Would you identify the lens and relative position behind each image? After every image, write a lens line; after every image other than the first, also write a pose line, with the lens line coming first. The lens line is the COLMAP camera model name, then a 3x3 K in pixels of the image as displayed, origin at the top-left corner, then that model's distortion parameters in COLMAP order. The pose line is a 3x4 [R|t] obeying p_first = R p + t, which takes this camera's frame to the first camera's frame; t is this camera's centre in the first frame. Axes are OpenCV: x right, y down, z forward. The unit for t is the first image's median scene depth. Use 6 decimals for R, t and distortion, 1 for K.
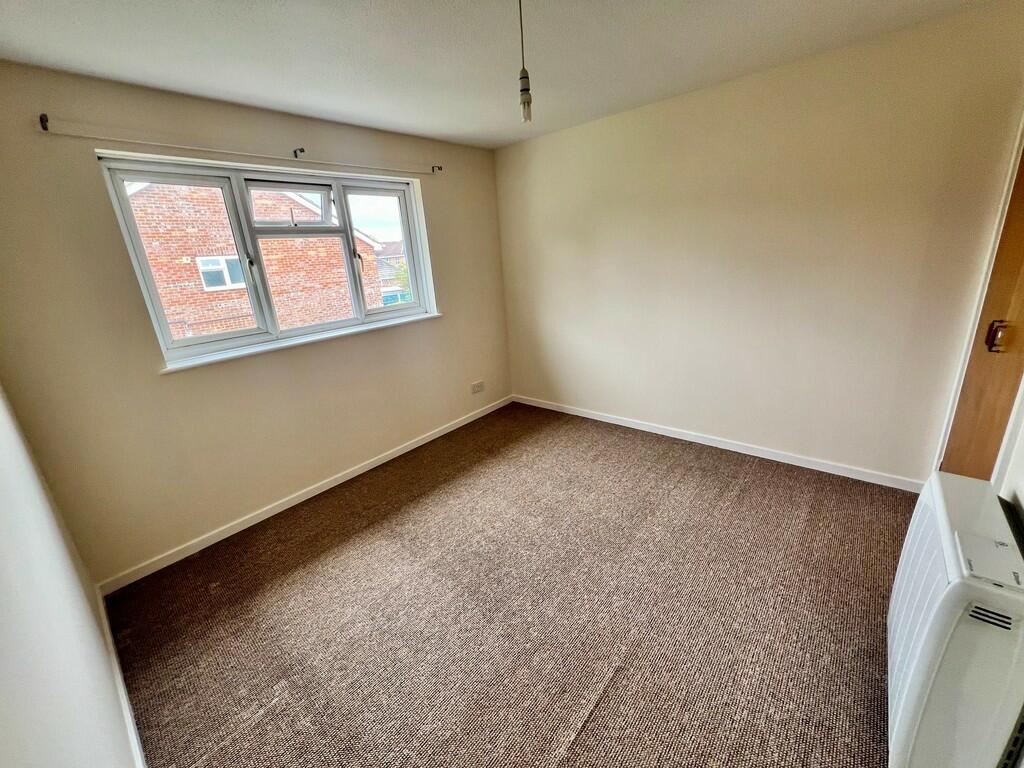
lens RADIAL K [[409.8, 0, 509.1], [0, 409.8, 382.1], [0, 0, 1]] dist [-0.000158, -0.000429]
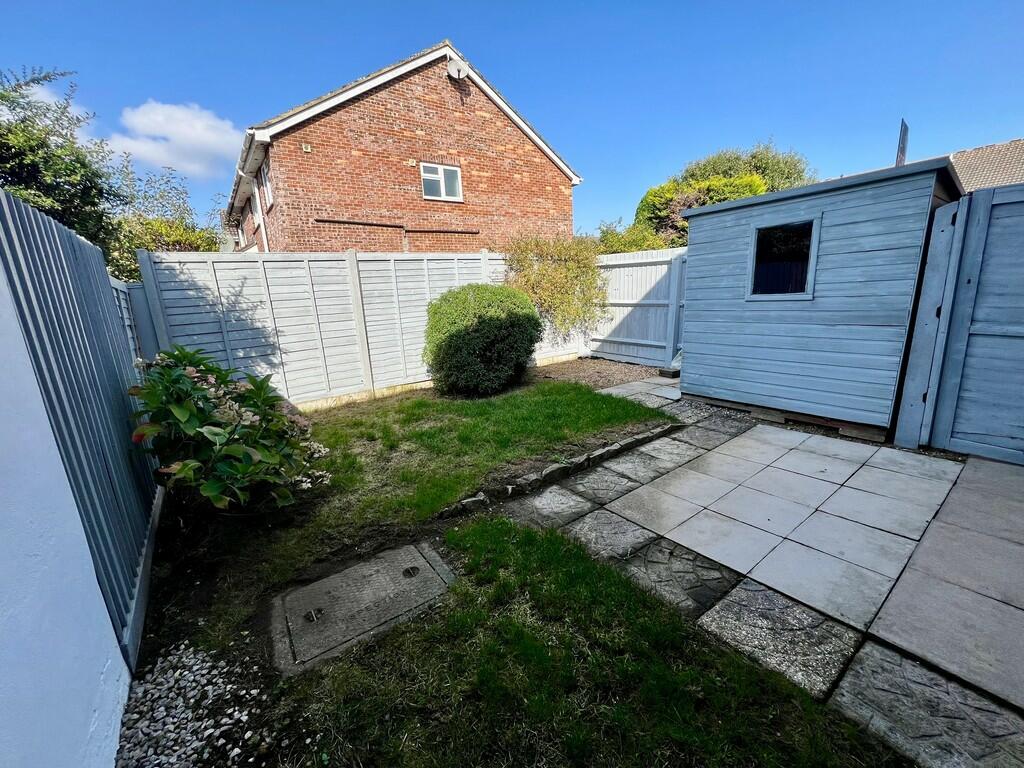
lens RADIAL K [[409.8, 0, 507.5], [0, 409.8, 381.7], [0, 0, 1]] dist [-0.000158, -0.000429]
pose [[0.972902, 0.061283, -0.222949, -0.305966], [-0.077360, 0.994940, -0.064102, 0.239309], [0.217892, 0.079612, 0.972720, 0.147763]]
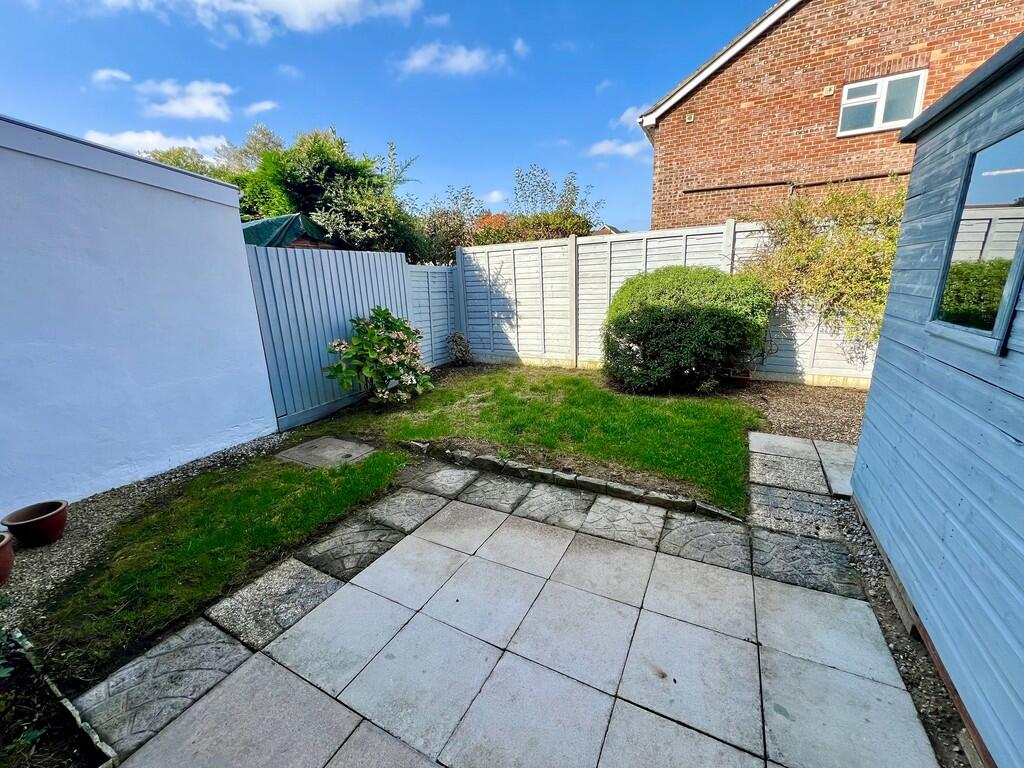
lens RADIAL K [[409.8, 0, 512.5], [0, 409.8, 381.6], [0, 0, 1]] dist [-0.000158, -0.000429]
pose [[0.223836, 0.295354, -0.928797, -0.080984], [-0.269641, 0.934546, 0.232200, 0.156143], [0.936585, 0.198467, 0.288825, 0.344072]]
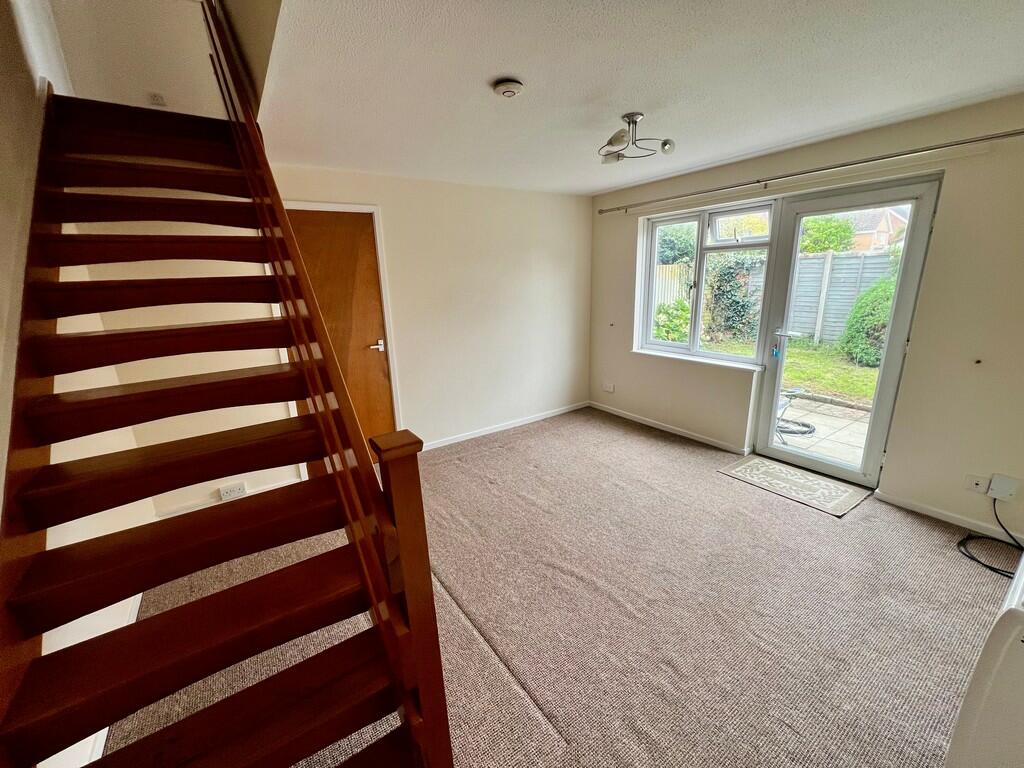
lens RADIAL K [[409.8, 0, 511.4], [0, 409.8, 379.1], [0, 0, 1]] dist [-0.000158, -0.000429]
pose [[-0.258240, 0.313821, -0.913690, 0.236204], [-0.240777, 0.895018, 0.375459, 0.147536], [0.935595, 0.316954, -0.155568, 0.202956]]
